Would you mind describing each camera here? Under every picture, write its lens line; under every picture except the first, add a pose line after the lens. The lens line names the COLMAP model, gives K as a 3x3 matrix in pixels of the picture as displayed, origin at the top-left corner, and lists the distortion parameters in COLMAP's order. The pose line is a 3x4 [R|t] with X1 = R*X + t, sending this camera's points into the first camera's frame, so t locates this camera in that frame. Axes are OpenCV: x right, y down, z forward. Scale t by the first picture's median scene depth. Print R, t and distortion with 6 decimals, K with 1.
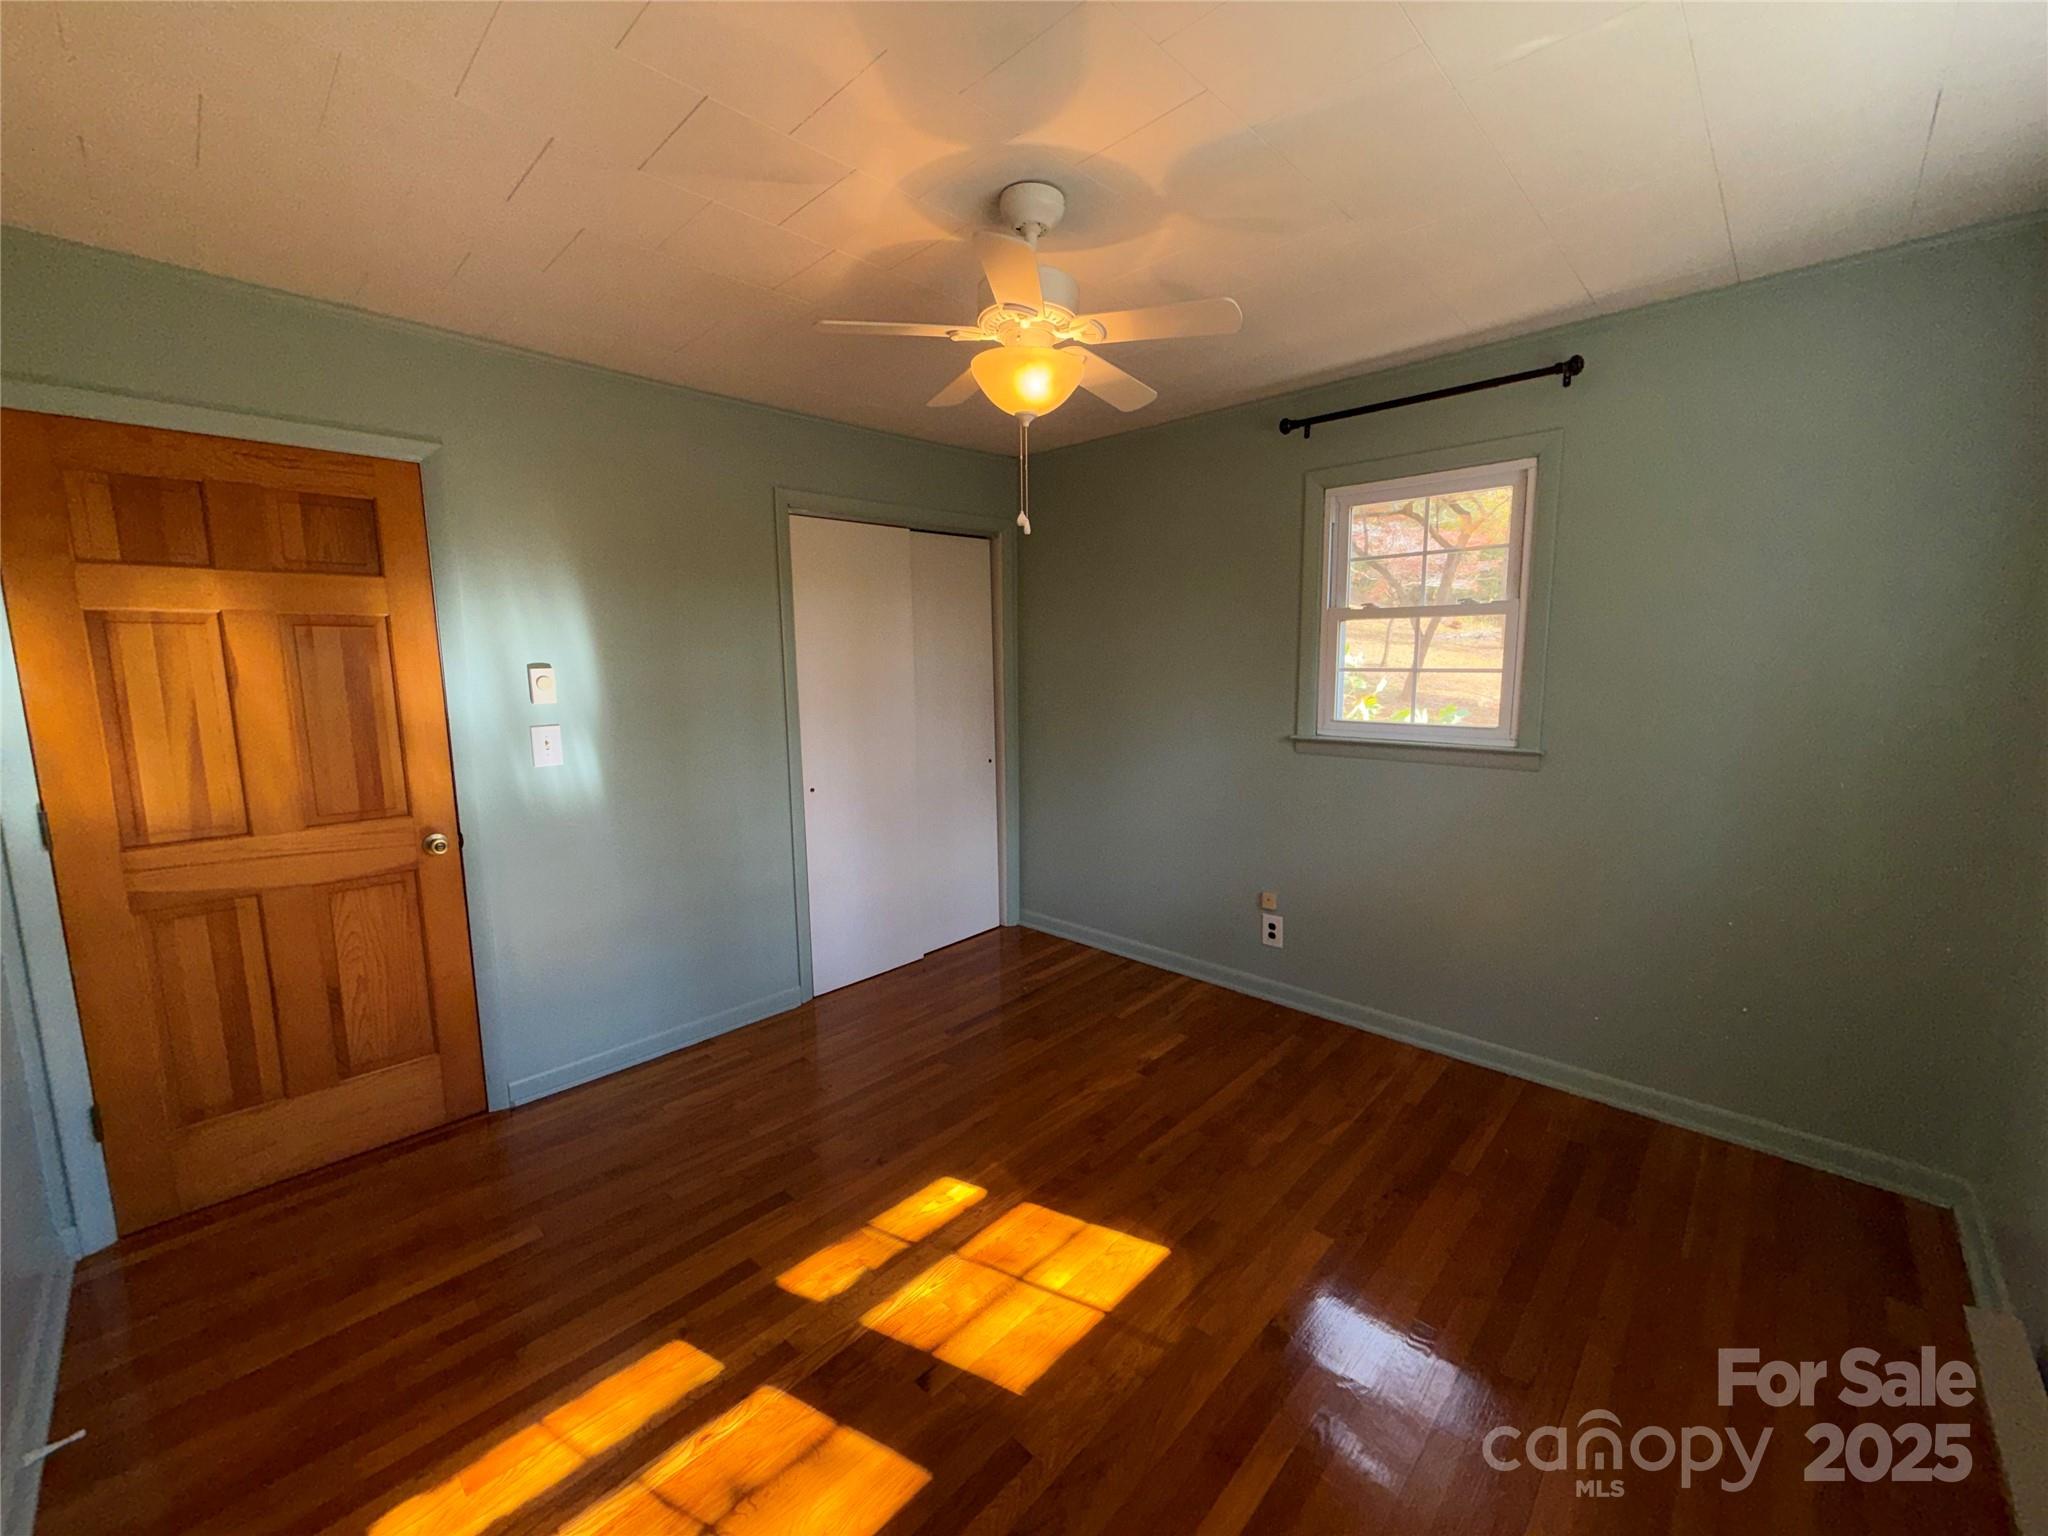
lens RADIAL K [[809.6, 0, 1019.3], [0, 809.6, 763.8], [0, 0, 1]] dist [-0.000905, 0.000044]
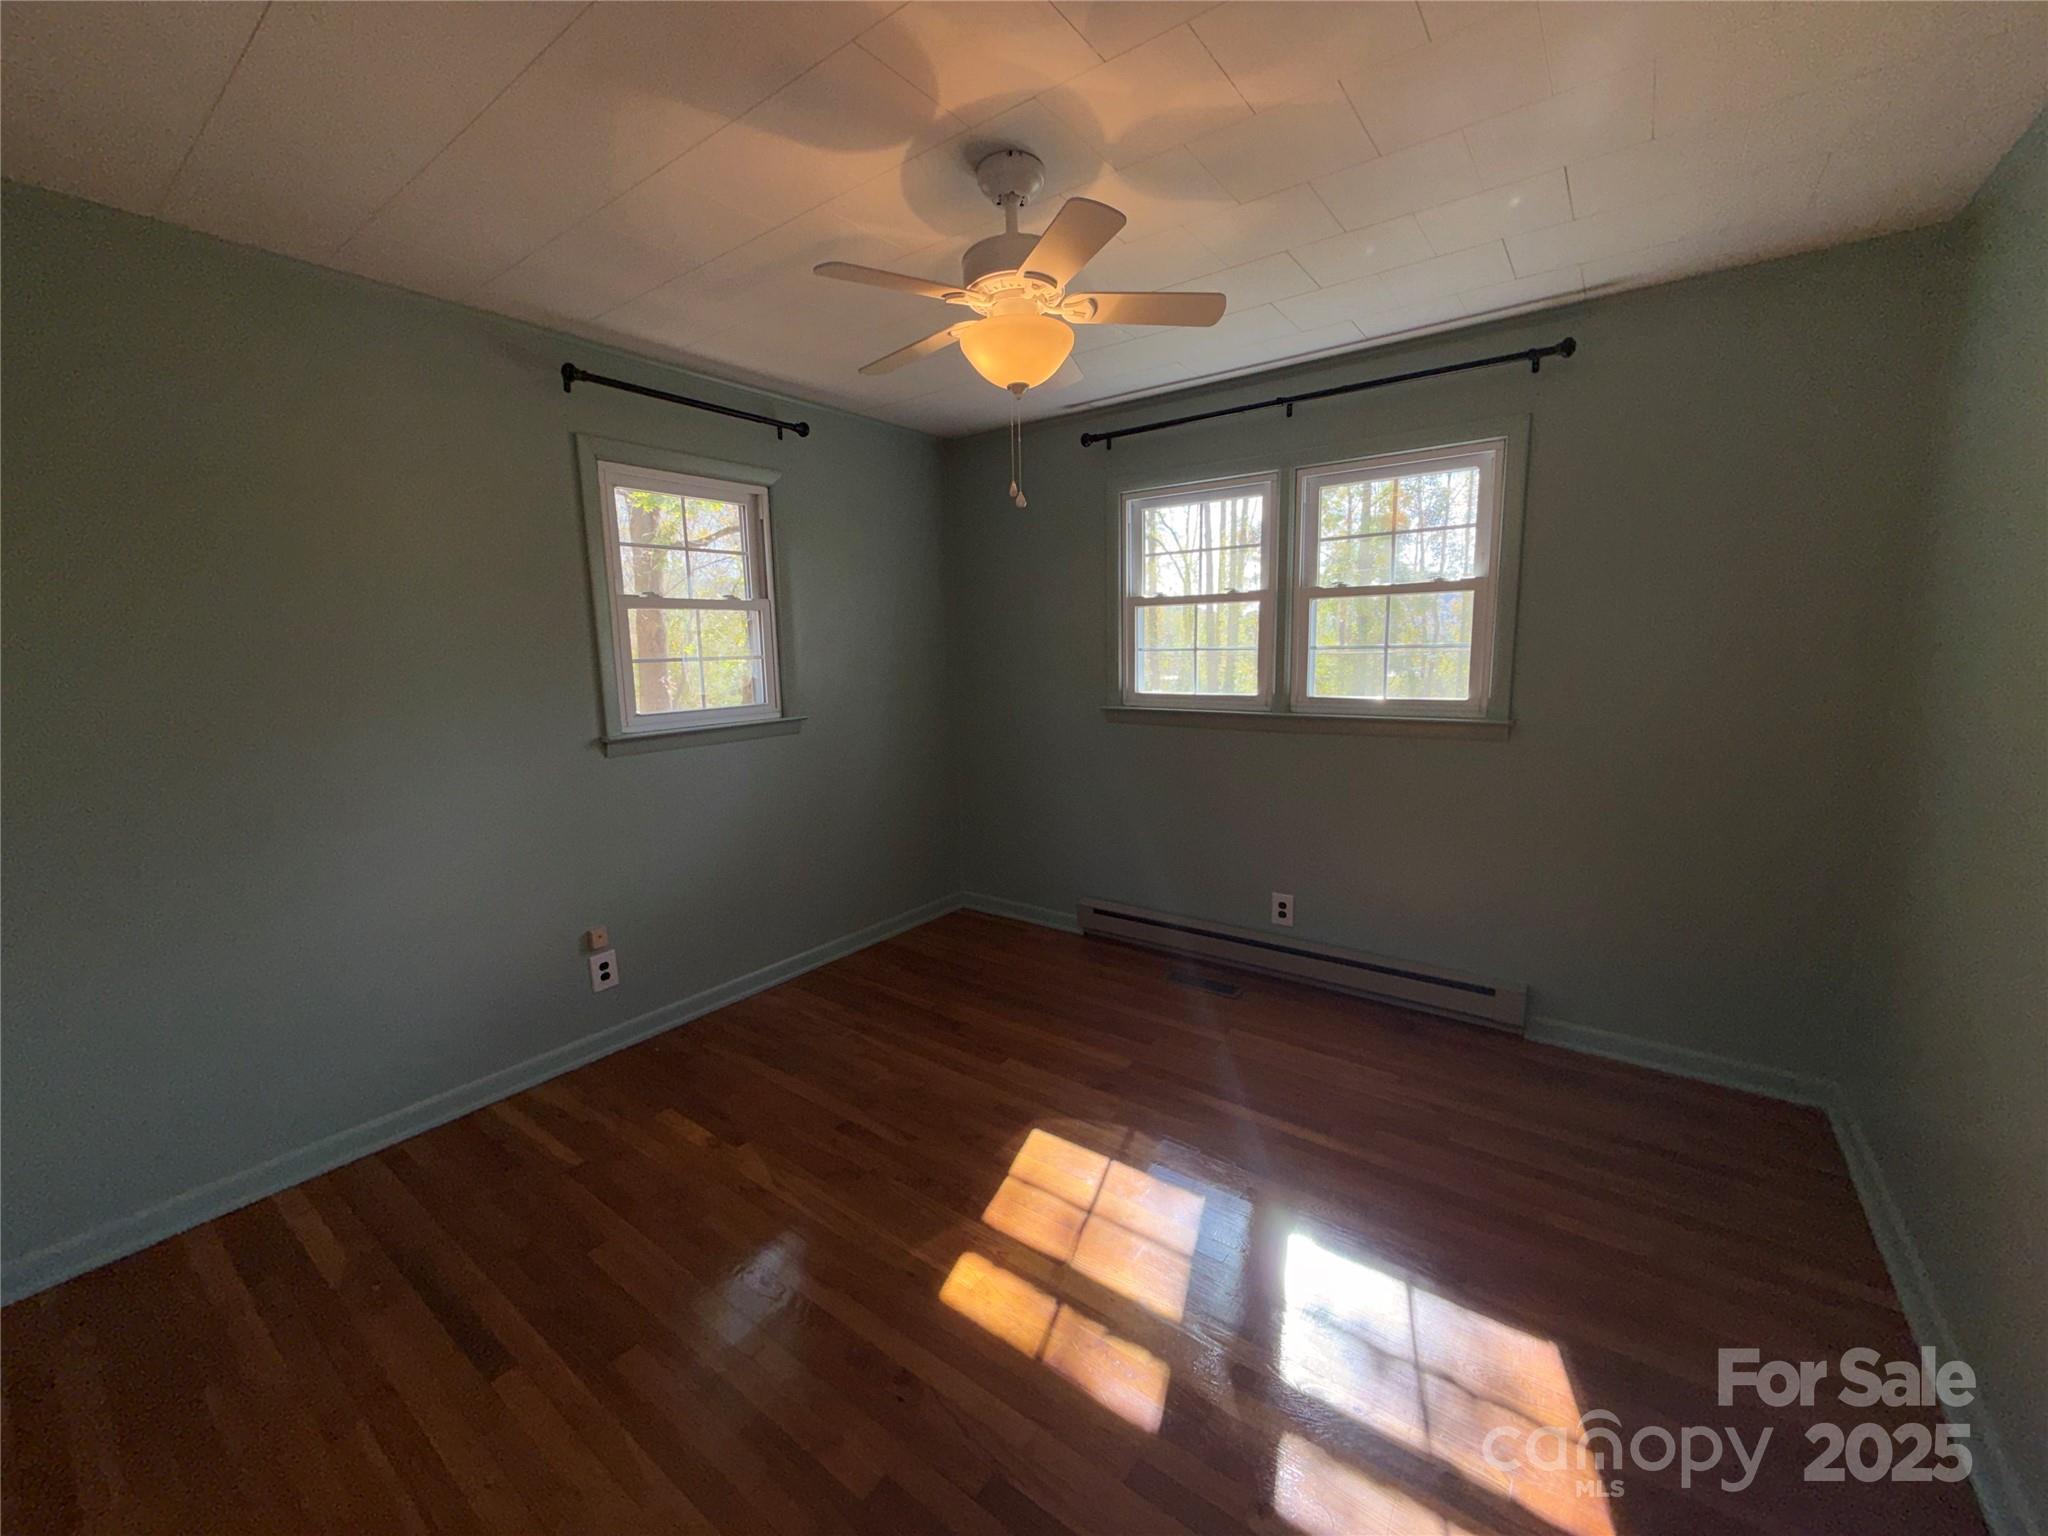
lens RADIAL K [[809.6, 0, 1020.7], [0, 809.6, 761.4], [0, 0, 1]] dist [-0.000905, 0.000044]
pose [[-0.118475, -0.133960, 0.983879, -0.648255], [0.153794, 0.976425, 0.151465, -0.082558], [-0.980975, 0.169259, -0.095080, 0.733380]]
